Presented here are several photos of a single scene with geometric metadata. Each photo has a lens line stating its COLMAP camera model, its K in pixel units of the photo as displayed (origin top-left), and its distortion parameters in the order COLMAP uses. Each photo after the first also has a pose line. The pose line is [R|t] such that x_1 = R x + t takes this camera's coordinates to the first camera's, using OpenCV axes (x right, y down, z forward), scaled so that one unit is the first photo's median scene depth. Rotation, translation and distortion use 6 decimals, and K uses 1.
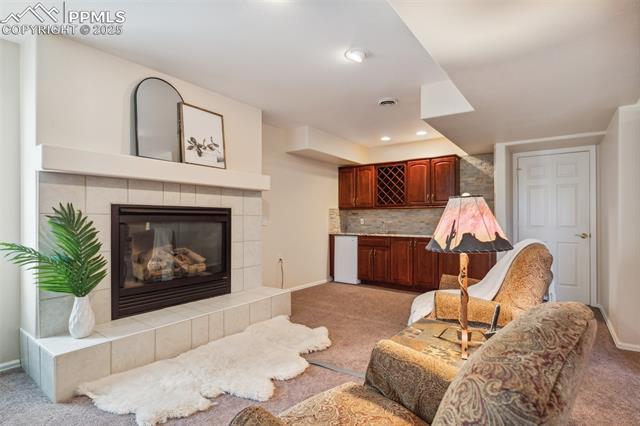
lens RADIAL K [[337.9, 0, 320.0], [0, 337.9, 213.0], [0, 0, 1]] dist [0.000320, 0.000002]
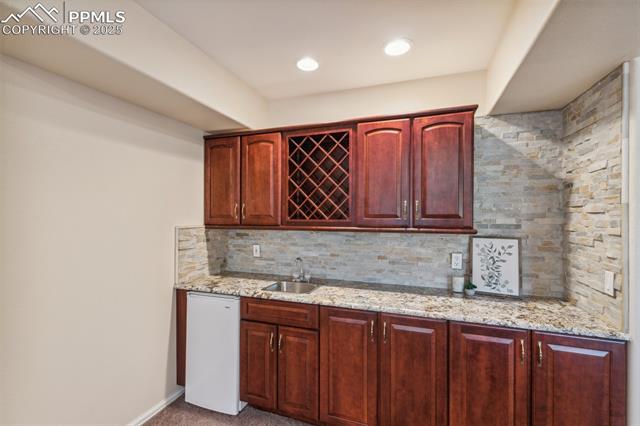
lens RADIAL K [[276.5, 0, 320.7], [0, 276.5, 218.5], [0, 0, 1]] dist [0.012857, -0.006503]
pose [[0.958238, -0.000922, 0.285969, 0.106344], [-0.008259, 0.999488, 0.030896, -0.038415], [-0.285852, -0.031968, 0.957741, 0.632297]]
